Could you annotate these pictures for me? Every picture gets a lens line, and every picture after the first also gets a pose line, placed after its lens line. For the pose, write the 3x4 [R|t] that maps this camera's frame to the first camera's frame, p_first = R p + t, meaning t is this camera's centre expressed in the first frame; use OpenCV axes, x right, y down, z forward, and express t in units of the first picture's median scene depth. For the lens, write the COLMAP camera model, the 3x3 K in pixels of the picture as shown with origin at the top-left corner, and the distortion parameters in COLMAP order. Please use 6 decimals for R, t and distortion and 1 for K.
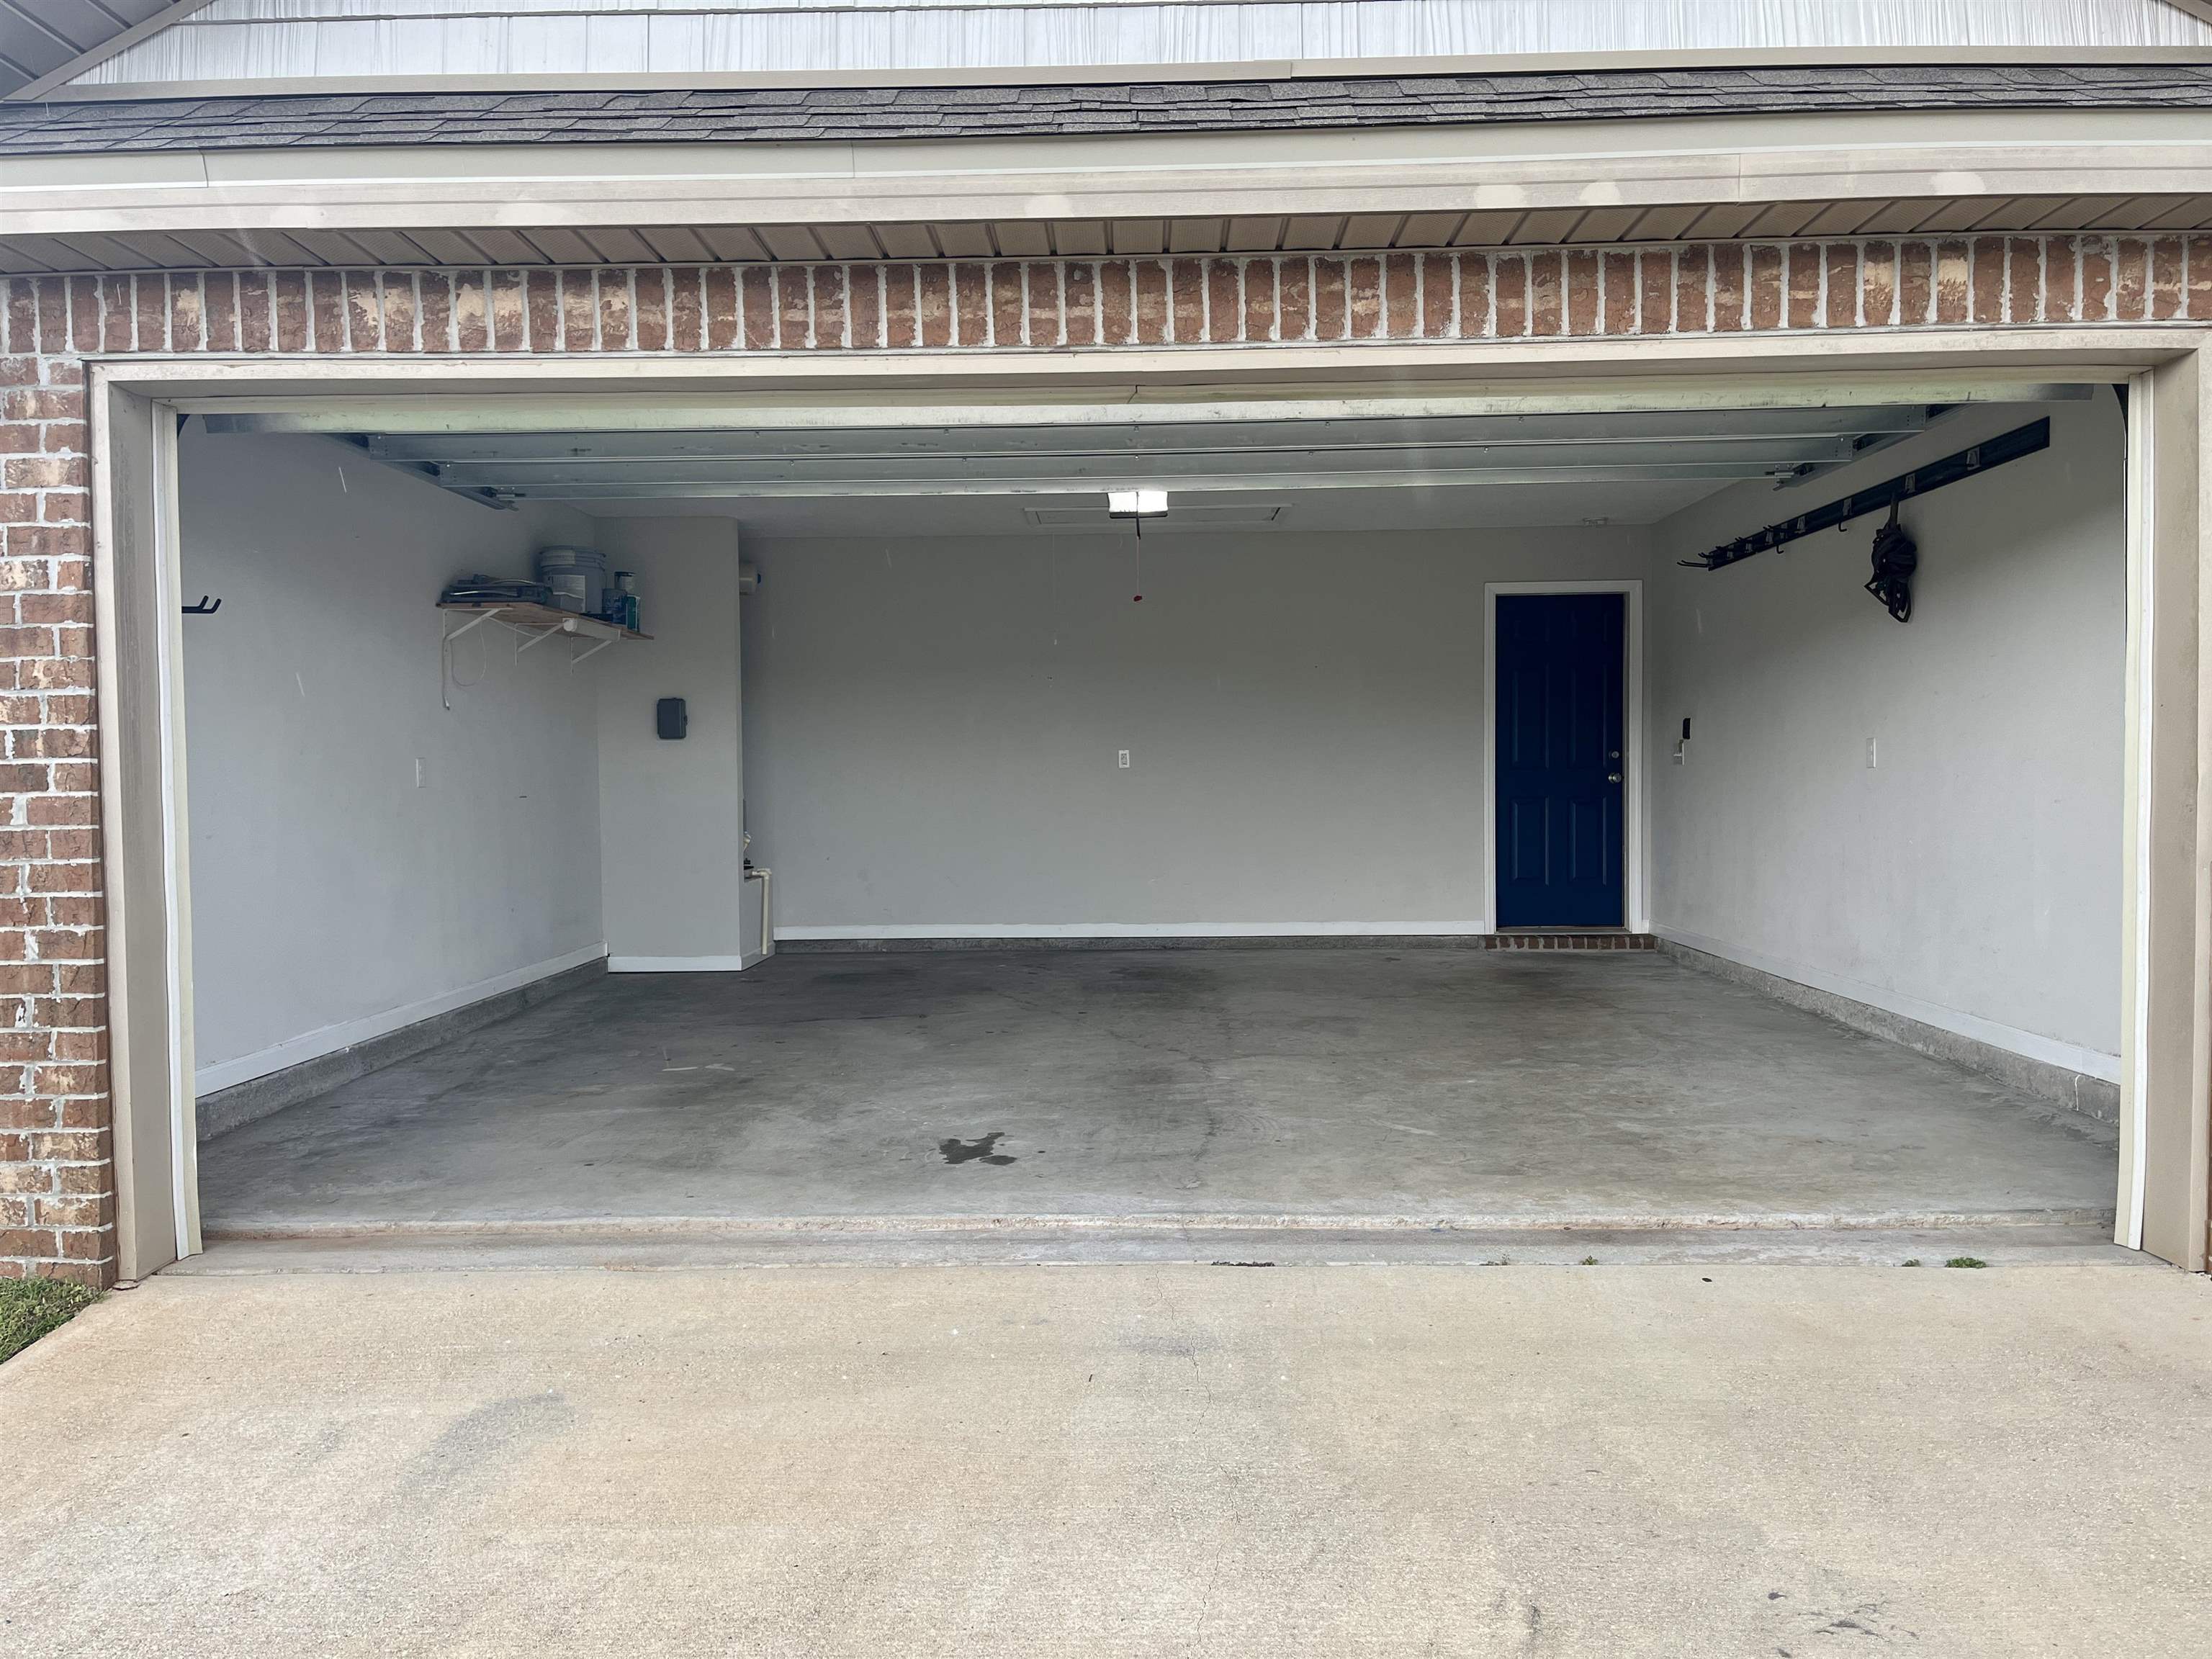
lens RADIAL K [[1687.5, 0, 1106.0], [0, 1687.5, 829.5], [0, 0, 1]] dist [0.100583, -0.133547]
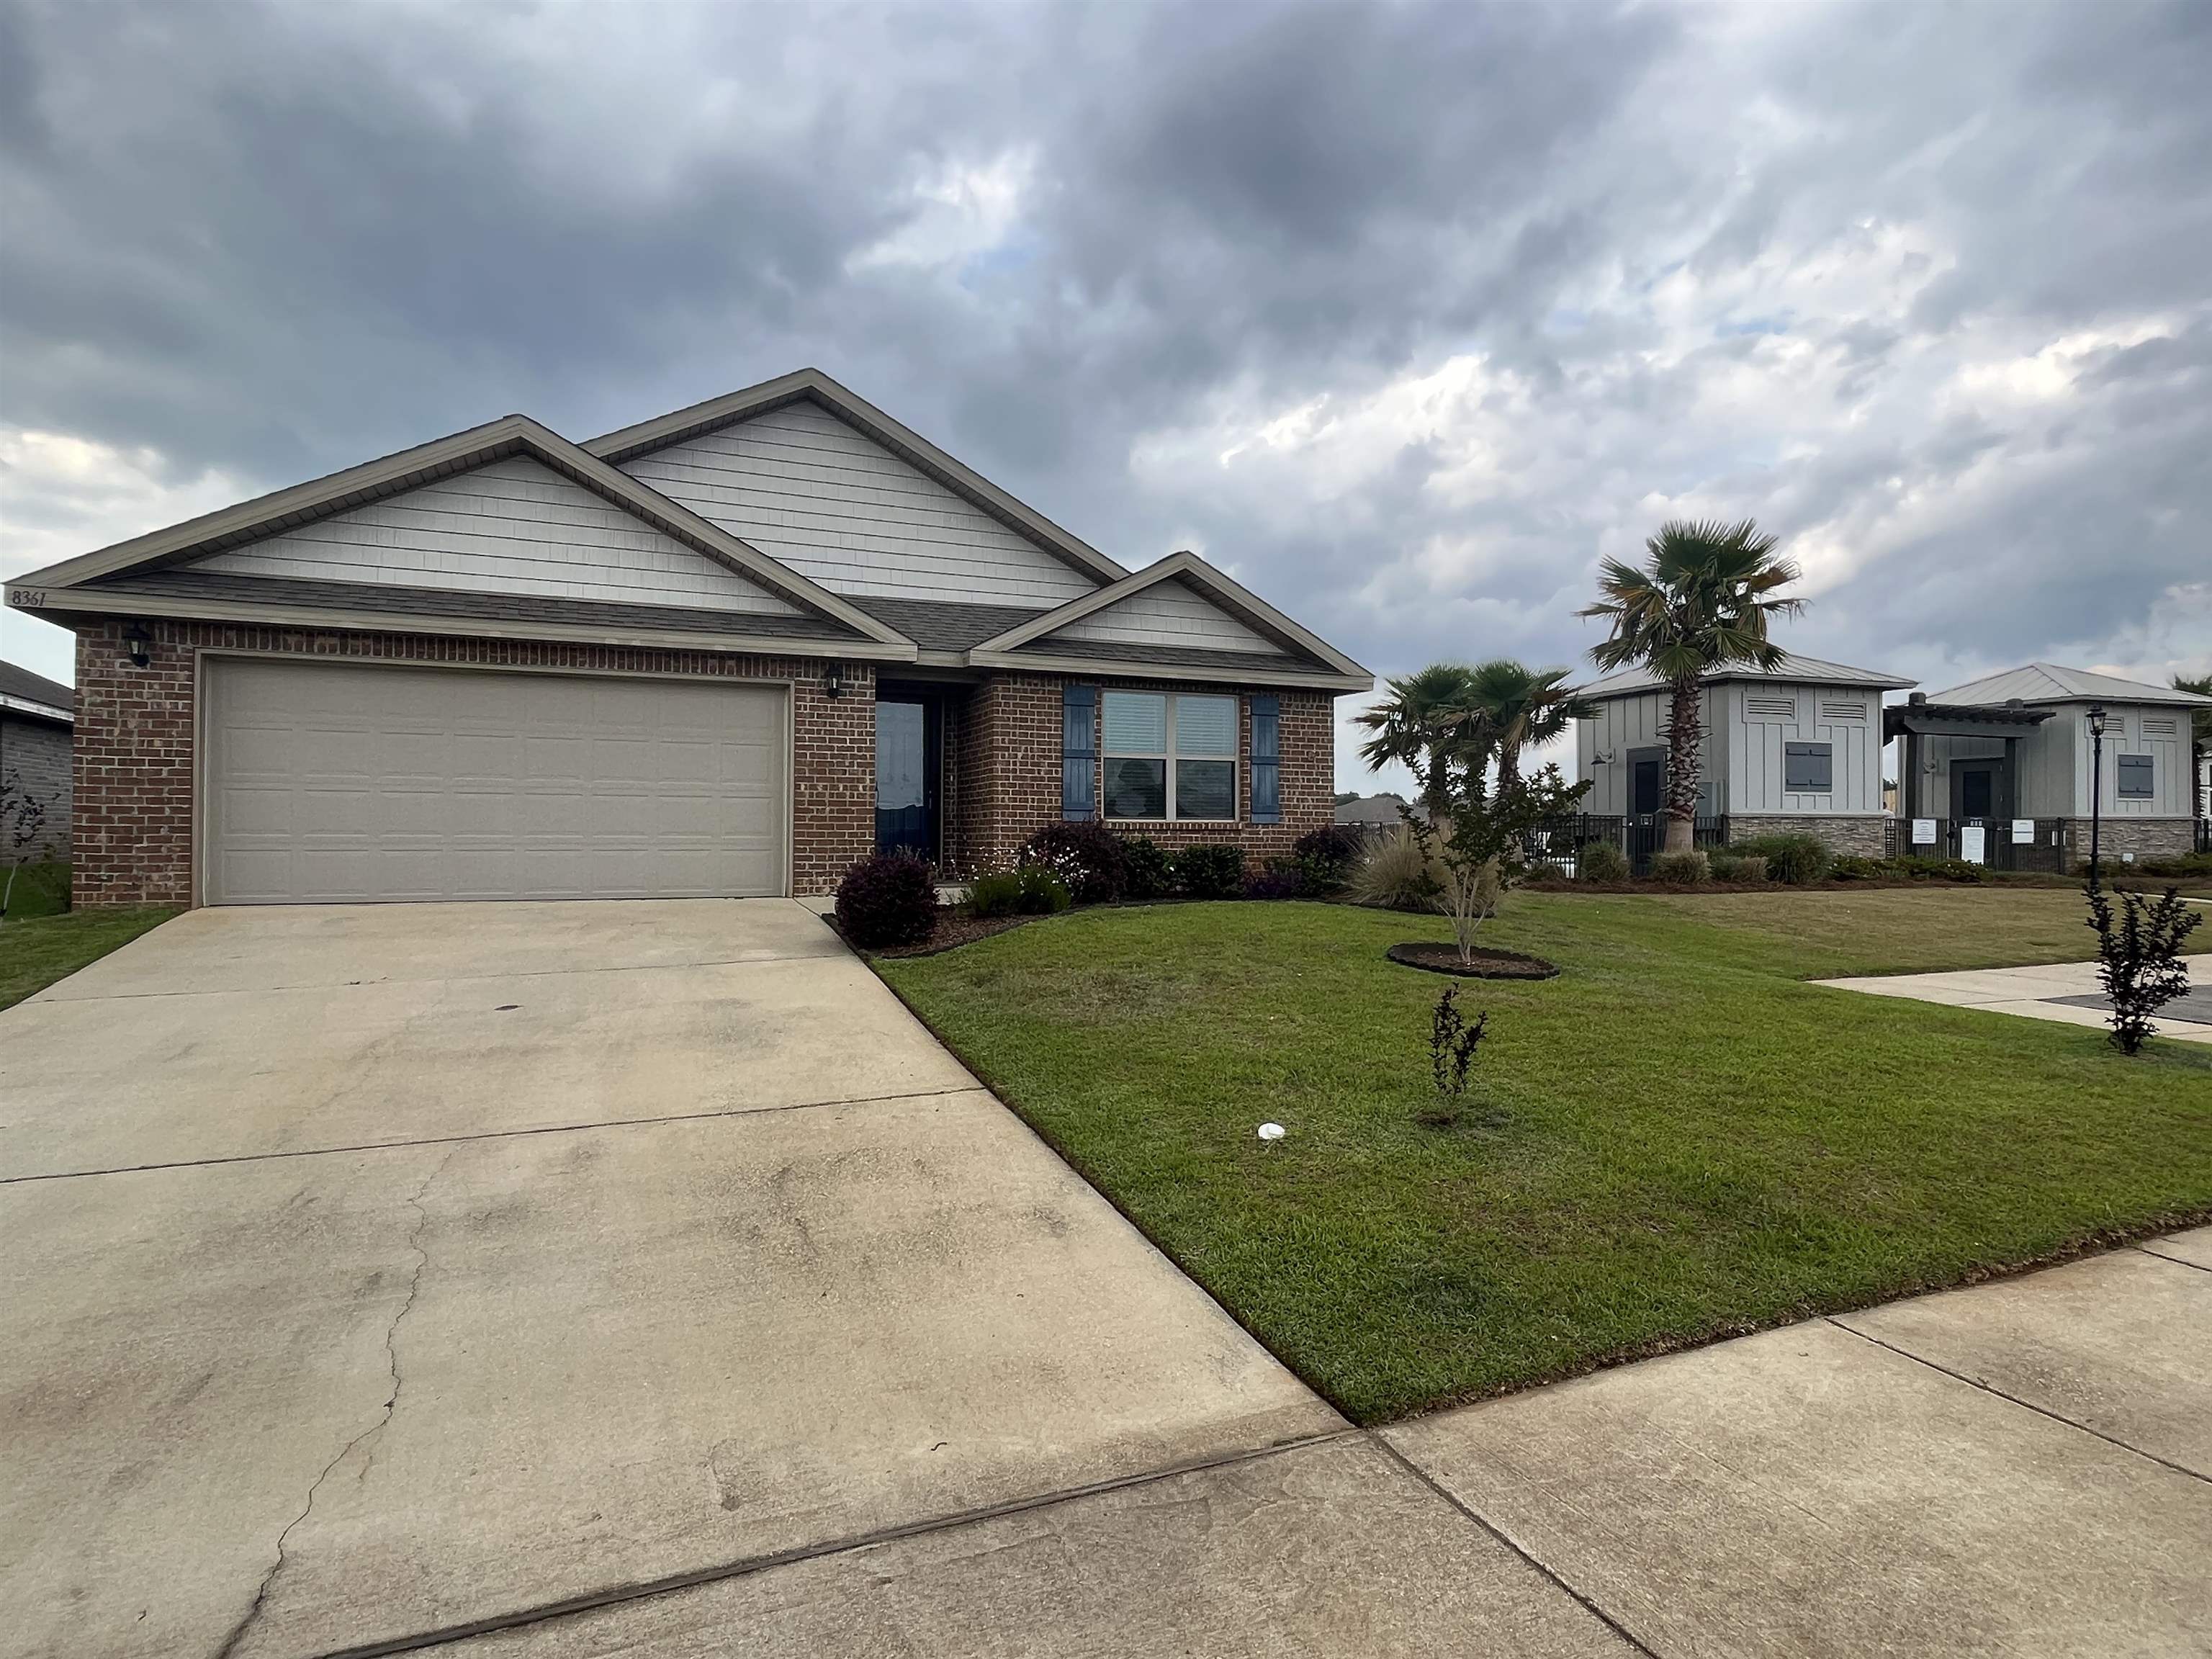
lens RADIAL K [[1197.9, 0, 1105.1], [0, 1197.9, 822.9], [0, 0, 1]] dist [0.000142, -0.000690]
pose [[0.909764, 0.018405, 0.414717, 0.105397], [-0.000361, 0.999051, -0.043546, 0.201006], [-0.415125, 0.039467, 0.908908, -2.040769]]
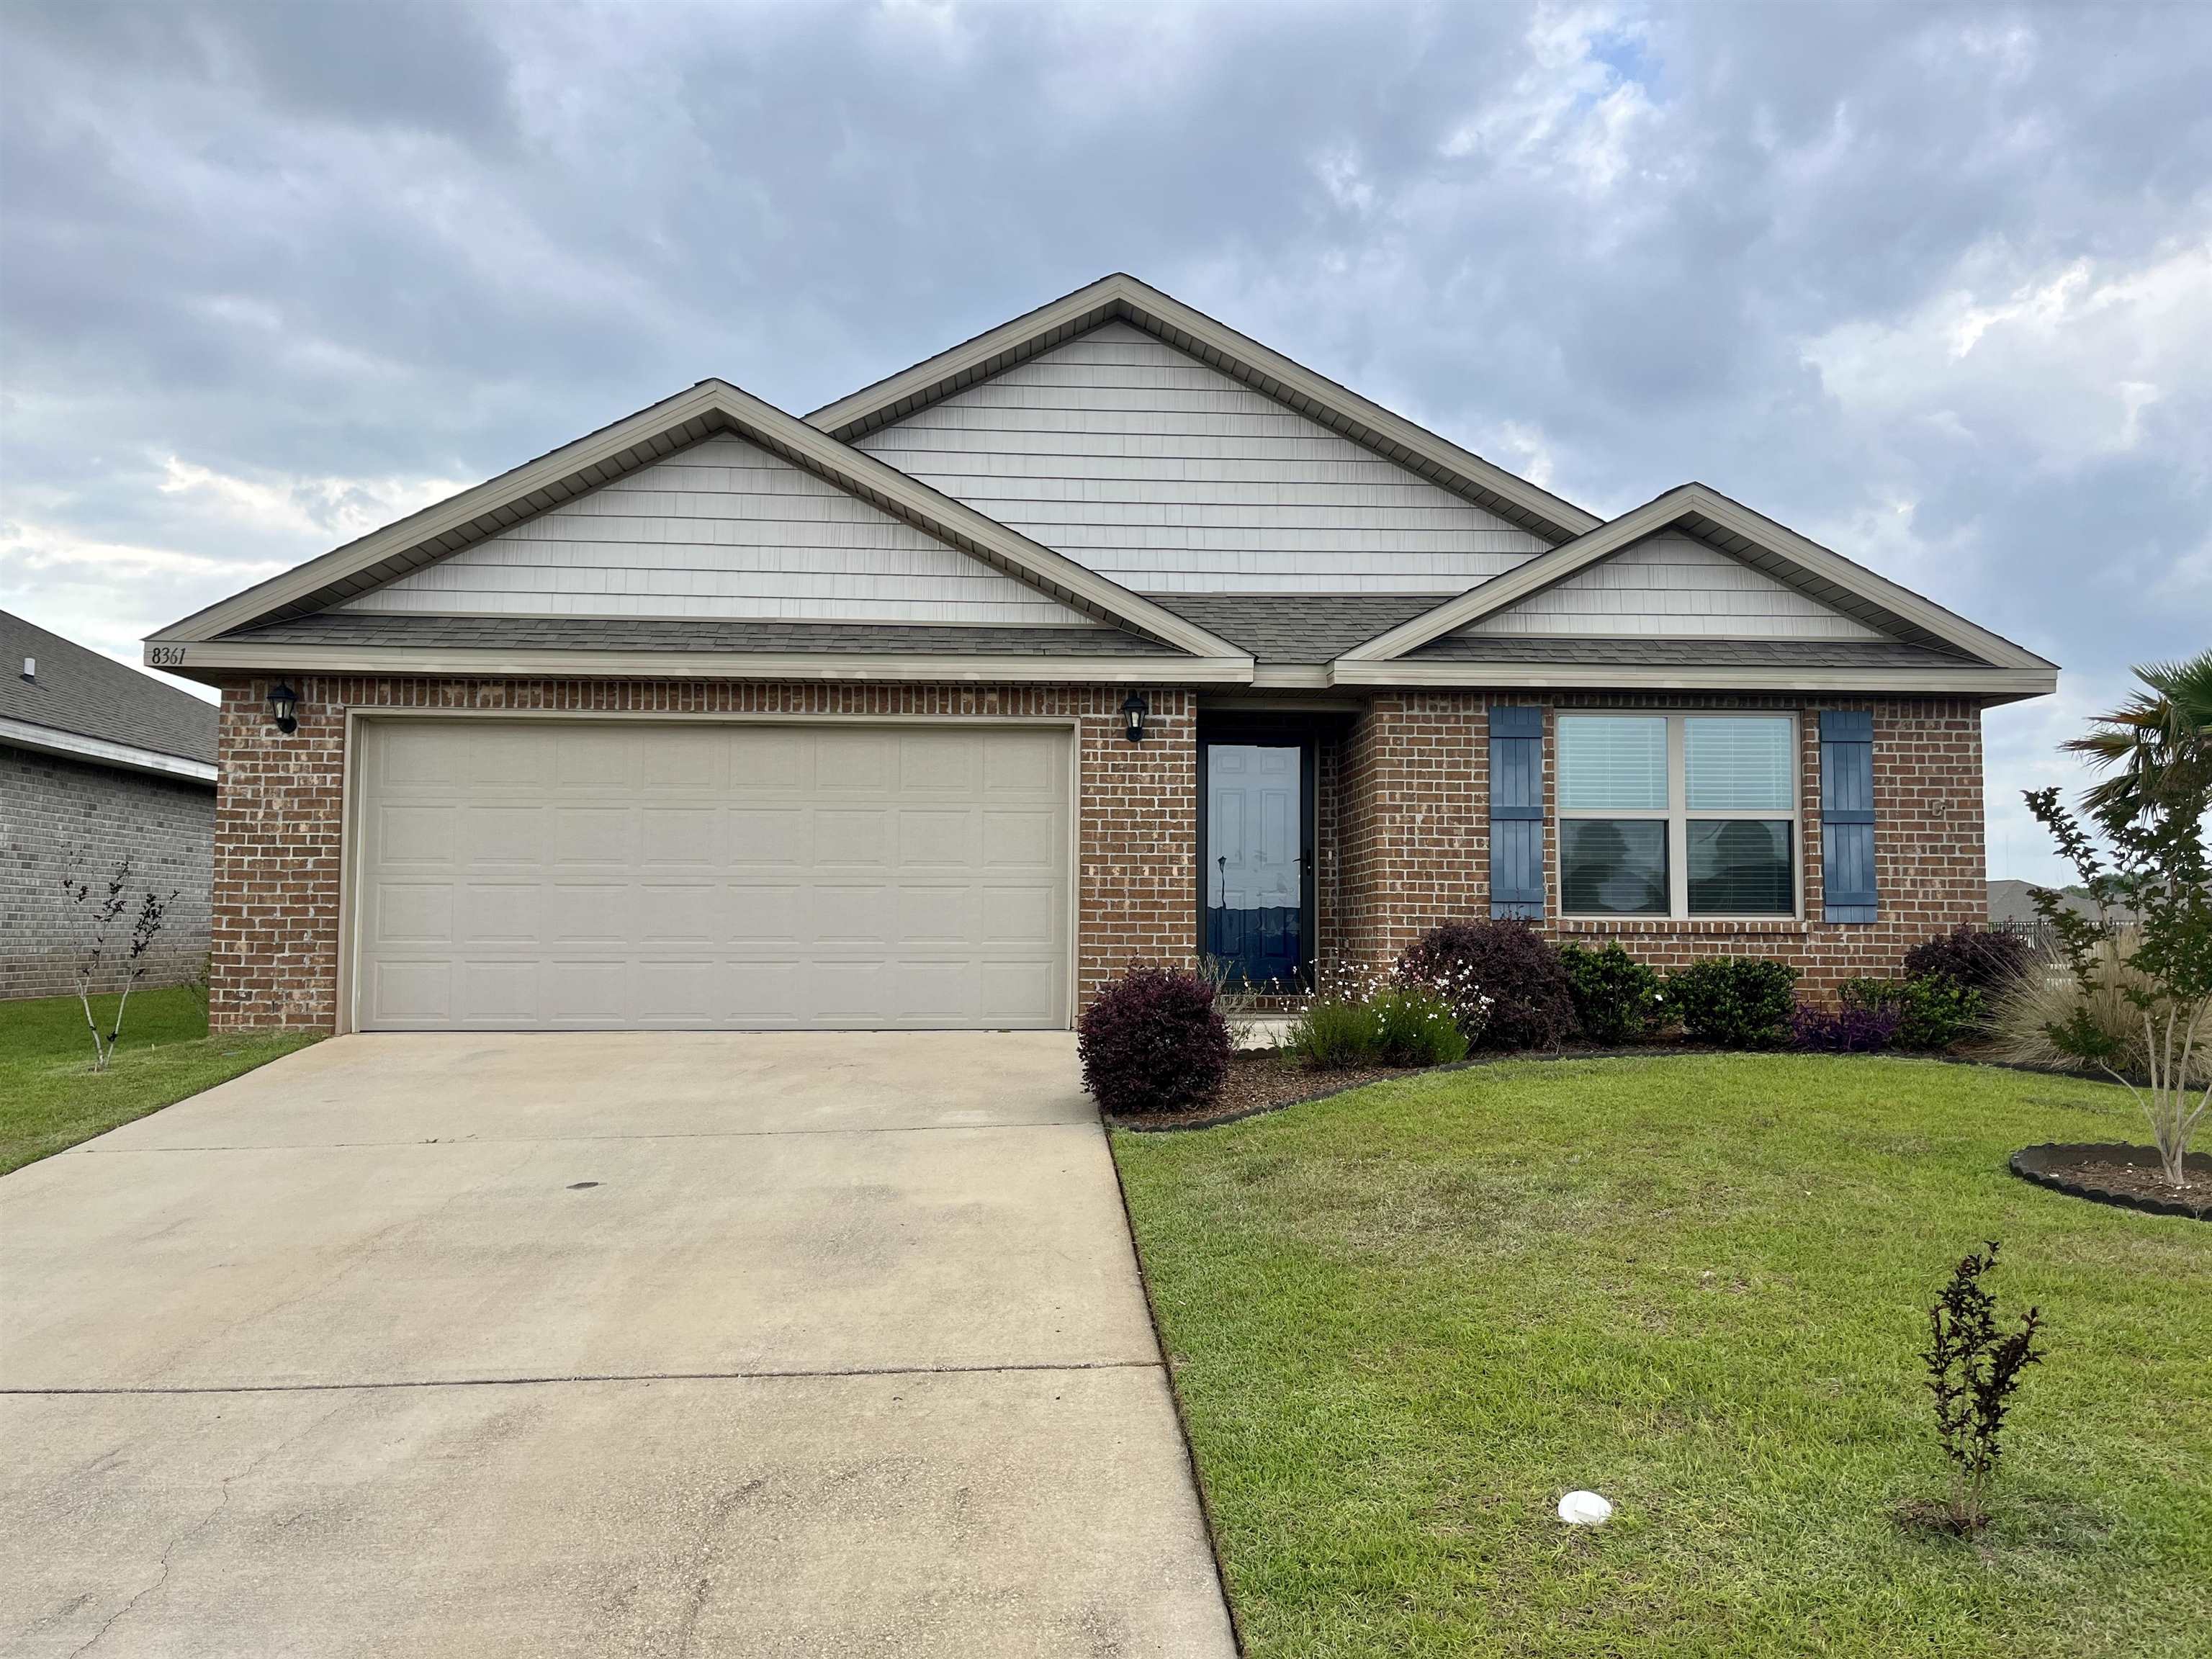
lens RADIAL K [[1687.5, 0, 1106.0], [0, 1687.5, 829.5], [0, 0, 1]] dist [0.100583, -0.133547]
pose [[0.996696, 0.019713, 0.078794, 0.450111], [-0.012098, 0.995310, -0.095979, 0.189555], [-0.080316, 0.094709, 0.992260, -1.914022]]
